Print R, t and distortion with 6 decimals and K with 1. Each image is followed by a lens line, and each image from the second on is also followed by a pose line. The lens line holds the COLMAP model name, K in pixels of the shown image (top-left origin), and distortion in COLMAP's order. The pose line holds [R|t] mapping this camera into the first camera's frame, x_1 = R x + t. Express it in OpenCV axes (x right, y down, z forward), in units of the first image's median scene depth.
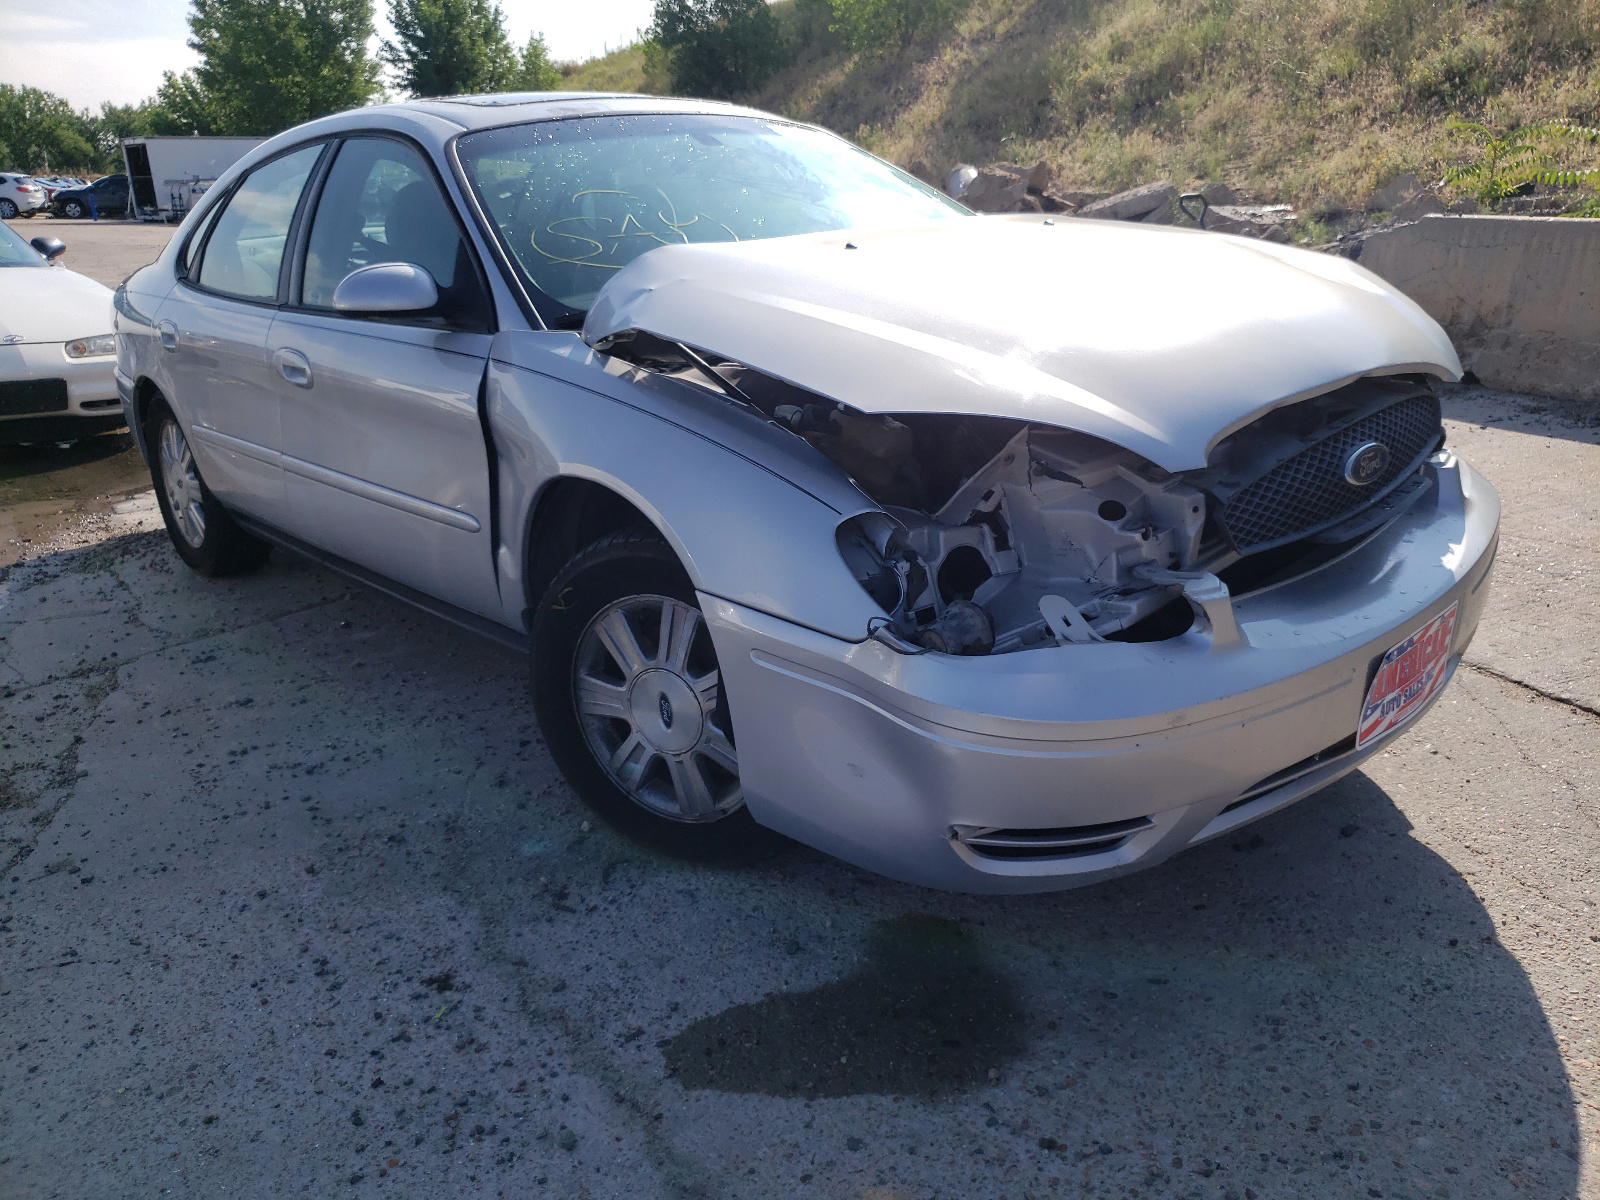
lens RADIAL K [[1308.1, 0, 800.2], [0, 1308.1, 536.0], [0, 0, 1]] dist [0.012261, -0.014138]
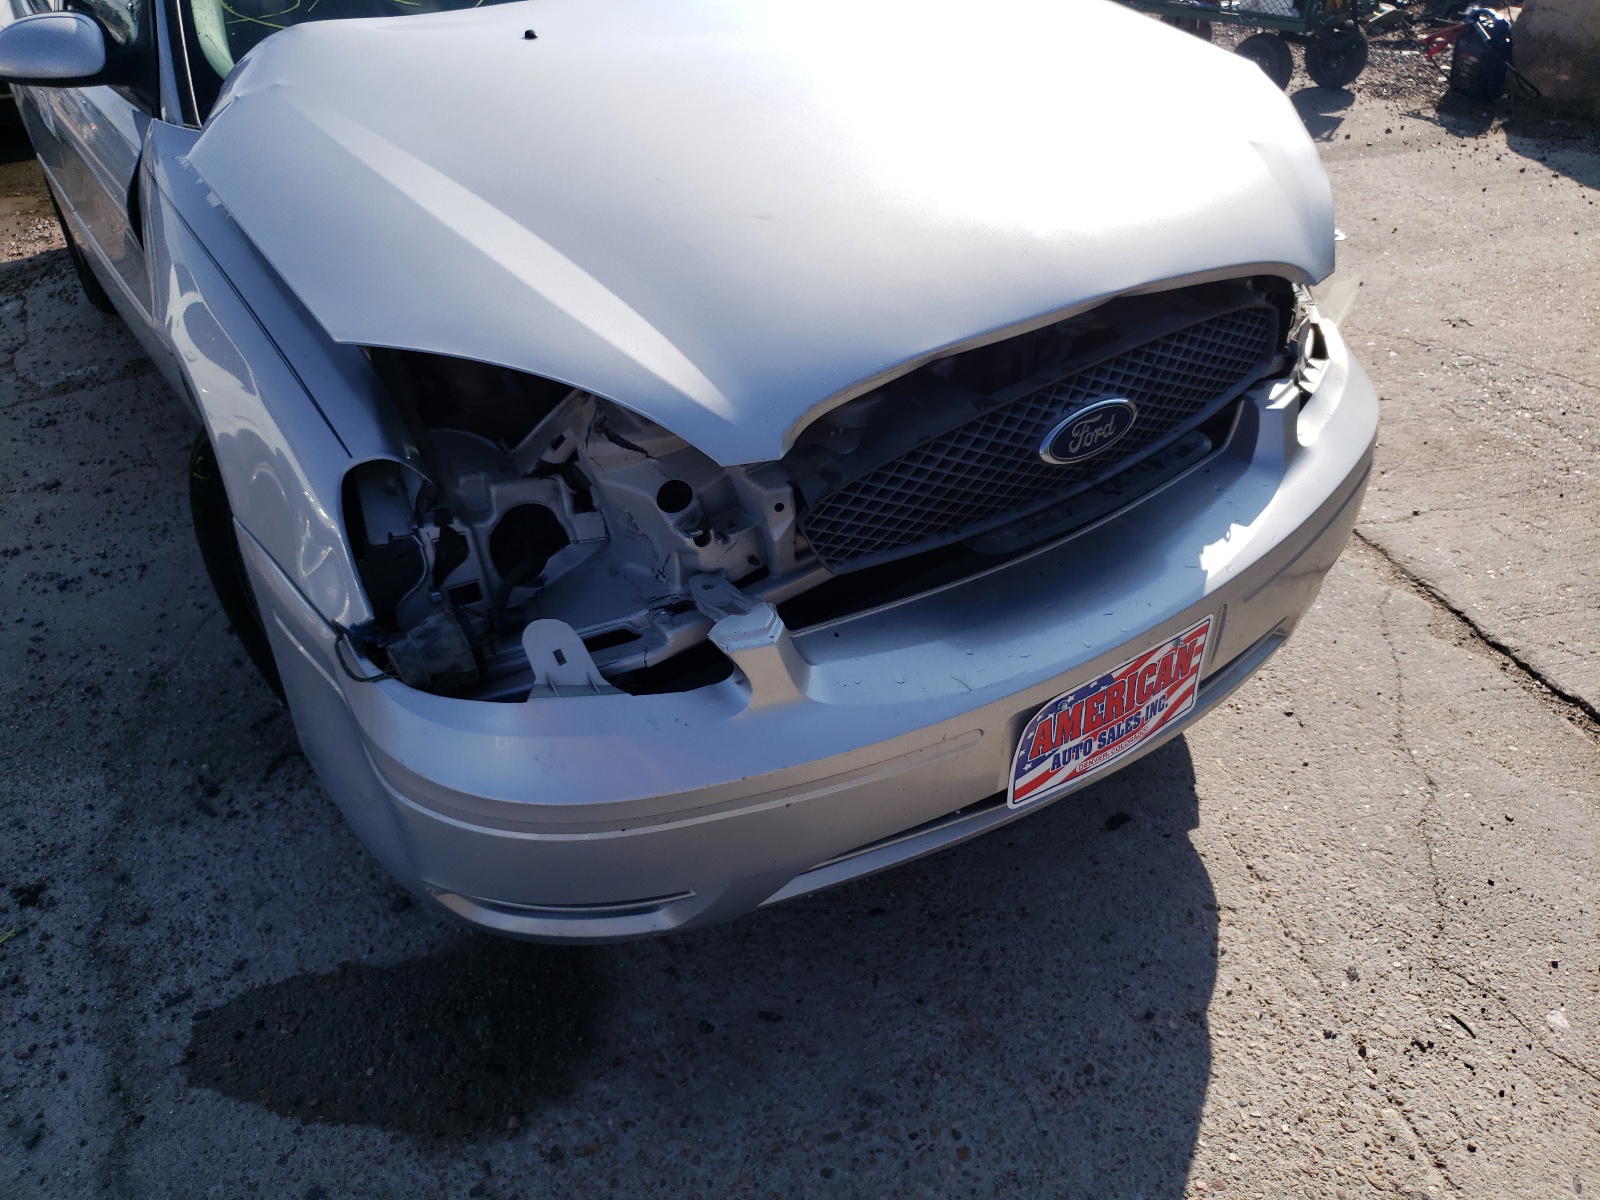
lens RADIAL K [[1308.1, 0, 800.2], [0, 1308.1, 536.0], [0, 0, 1]] dist [0.012261, -0.014138]
pose [[0.986044, 0.089411, -0.140441, 0.391700], [-0.049348, 0.962609, 0.266363, -0.186998], [0.159005, -0.255715, 0.953586, 0.285493]]
